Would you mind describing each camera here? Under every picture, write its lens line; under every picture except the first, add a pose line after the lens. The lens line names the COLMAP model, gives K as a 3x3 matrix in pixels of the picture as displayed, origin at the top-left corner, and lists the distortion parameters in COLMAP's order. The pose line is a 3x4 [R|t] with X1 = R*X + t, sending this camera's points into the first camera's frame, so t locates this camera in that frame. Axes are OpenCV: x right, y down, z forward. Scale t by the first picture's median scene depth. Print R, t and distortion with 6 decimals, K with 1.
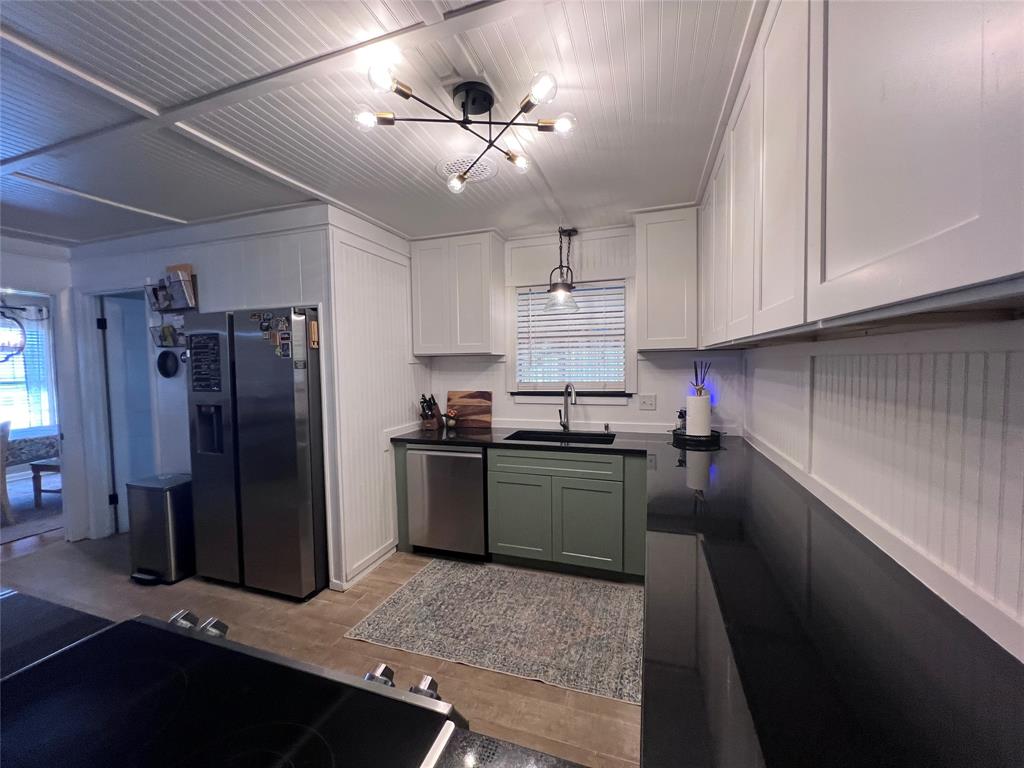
lens RADIAL K [[406.6, 0, 510.6], [0, 406.6, 382.9], [0, 0, 1]] dist [-0.003254, 0.000405]
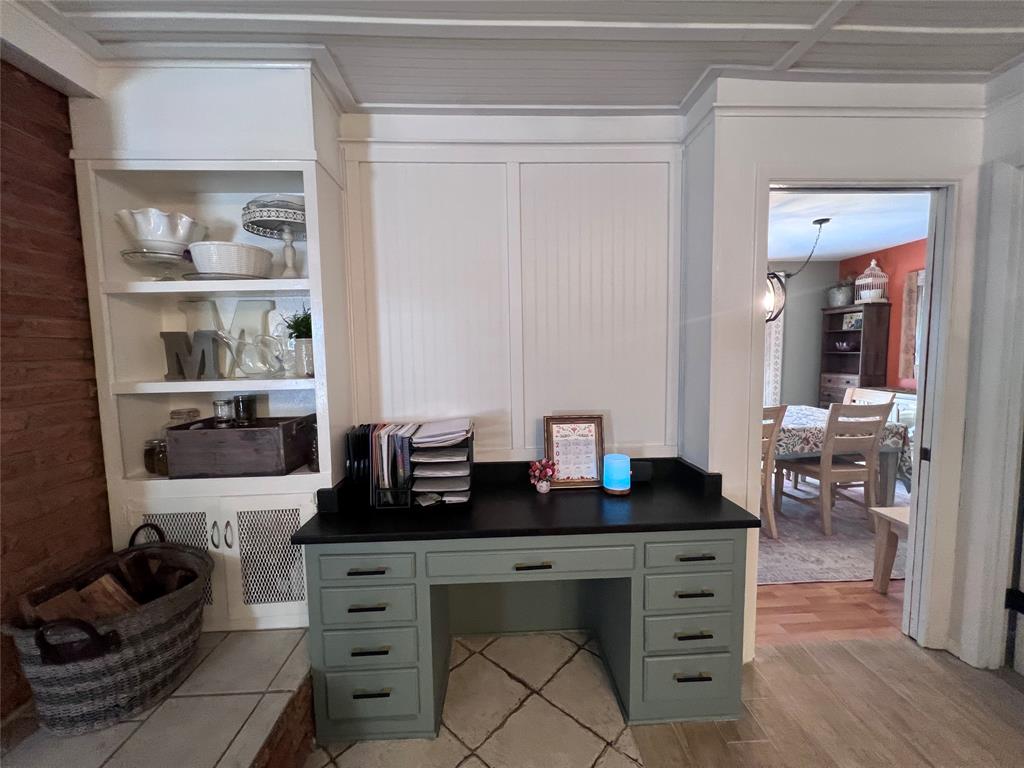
lens RADIAL K [[406.6, 0, 511.1], [0, 406.6, 381.9], [0, 0, 1]] dist [-0.003254, 0.000405]
pose [[0.360006, 0.078604, -0.929633, -0.976068], [-0.033185, 0.996893, 0.071440, 0.018659], [0.932360, 0.005131, 0.361496, 0.343328]]
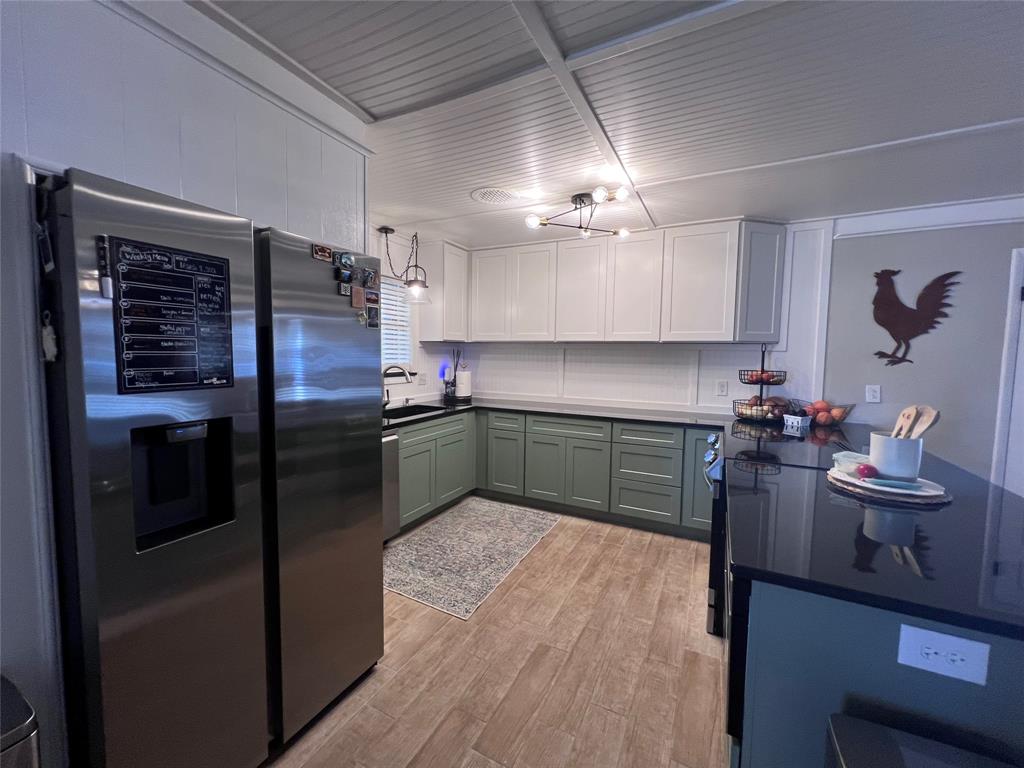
lens RADIAL K [[406.6, 0, 508.8], [0, 406.6, 381.9], [0, 0, 1]] dist [-0.003254, 0.000405]
pose [[0.149637, -0.051475, 0.987400, -1.049187], [0.032091, 0.998371, 0.047184, 0.003781], [-0.988220, 0.024626, 0.151045, 0.576243]]
